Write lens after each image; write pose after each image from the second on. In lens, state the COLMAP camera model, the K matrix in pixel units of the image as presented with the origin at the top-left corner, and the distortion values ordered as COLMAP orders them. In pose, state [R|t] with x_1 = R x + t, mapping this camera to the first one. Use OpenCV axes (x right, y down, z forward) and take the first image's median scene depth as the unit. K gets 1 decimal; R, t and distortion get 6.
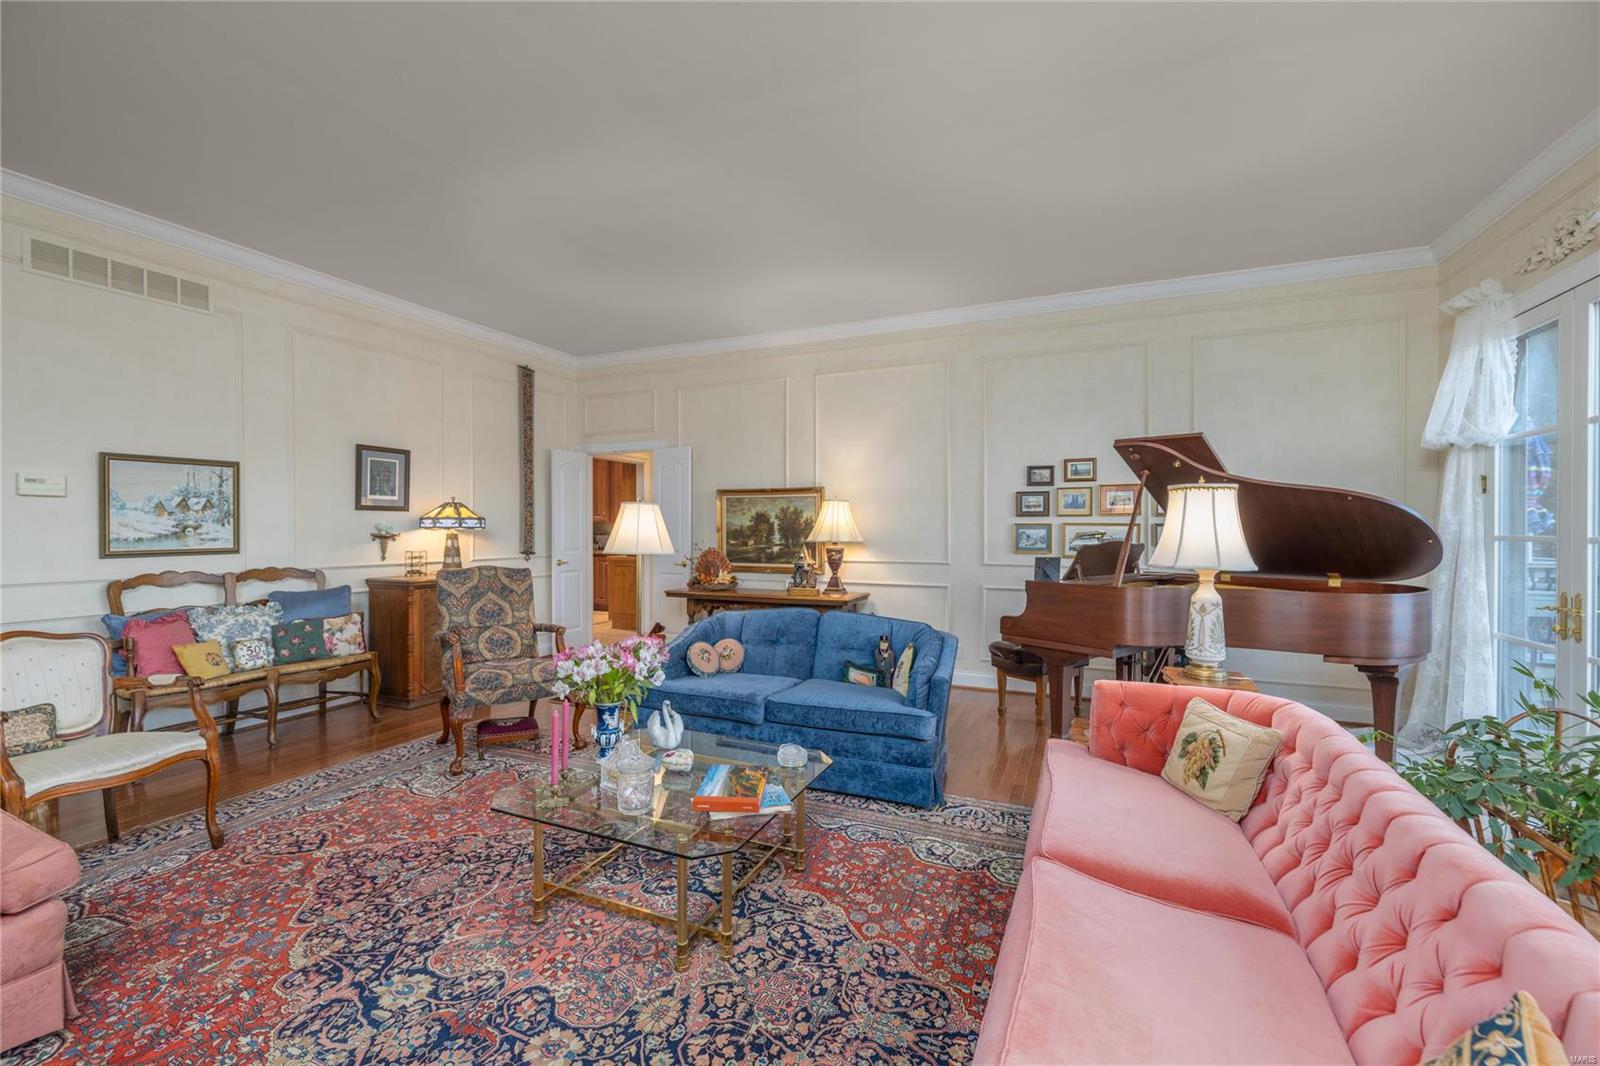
lens RADIAL K [[663.4, 0, 792.0], [0, 663.4, 533.8], [0, 0, 1]] dist [-0.002074, 0.000181]
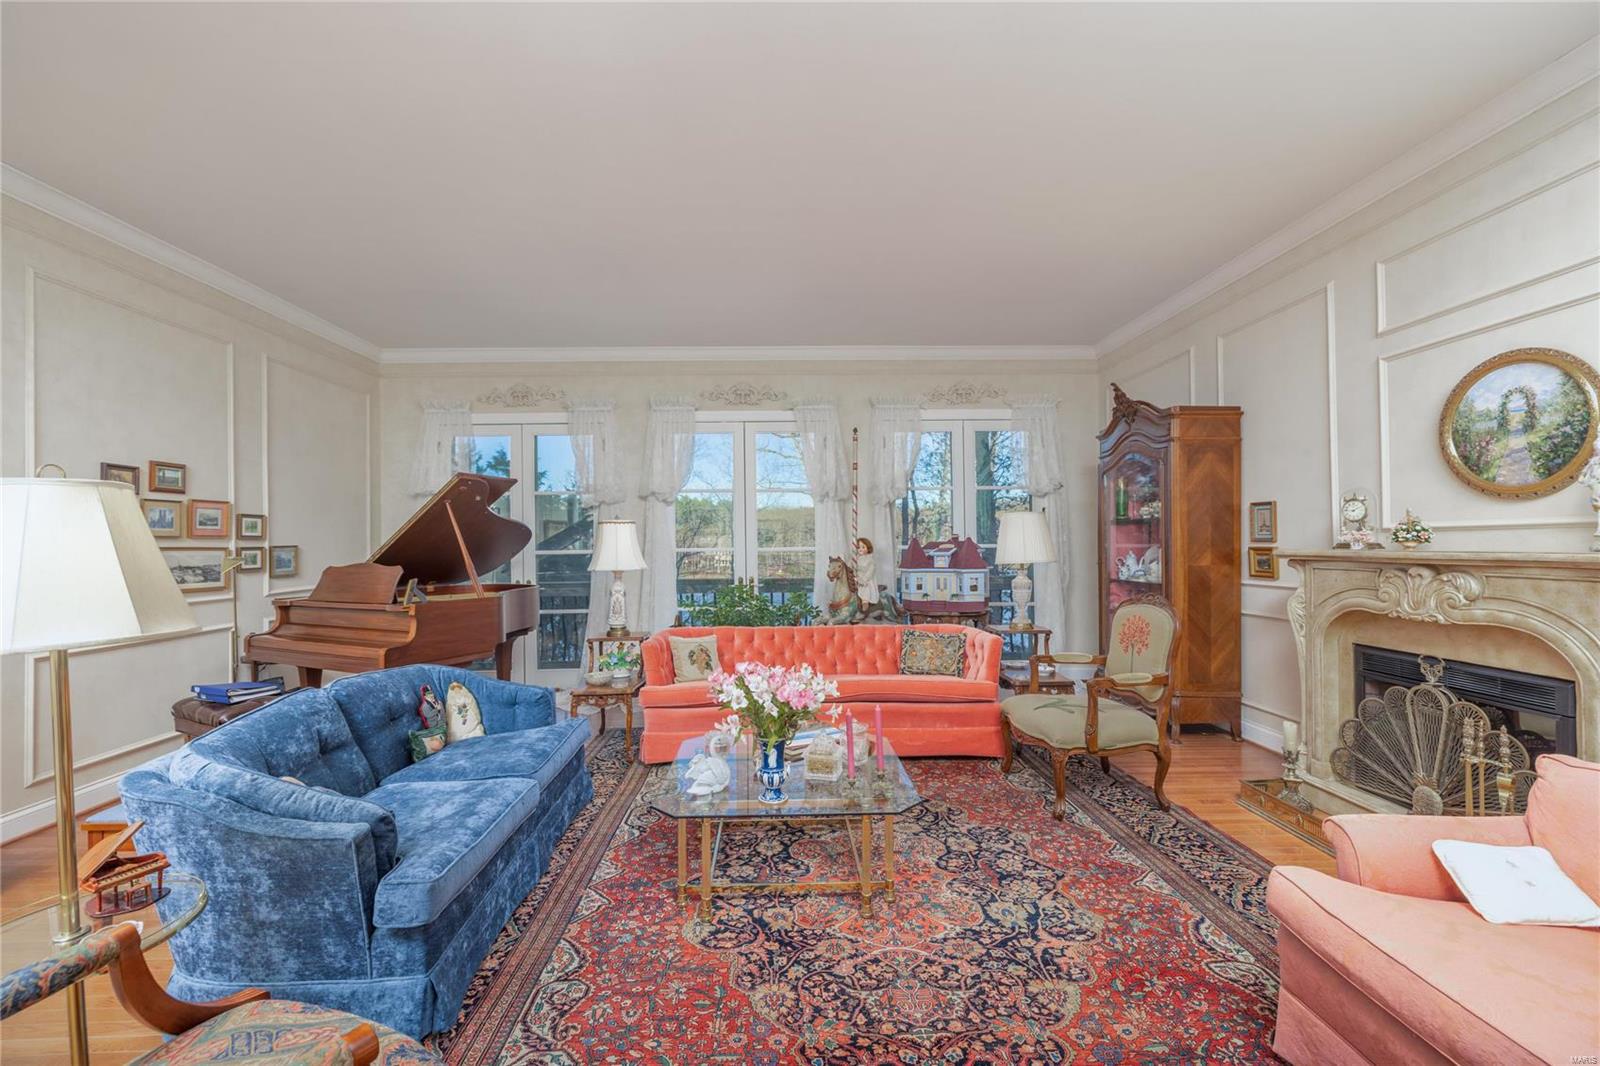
lens RADIAL K [[663.4, 0, 792.0], [0, 663.4, 533.8], [0, 0, 1]] dist [-0.002074, 0.000181]
pose [[-0.430402, 0.016441, 0.902488, -1.433350], [0.023876, 0.999692, -0.006825, -0.024596], [-0.902322, 0.018610, -0.430661, 1.750421]]
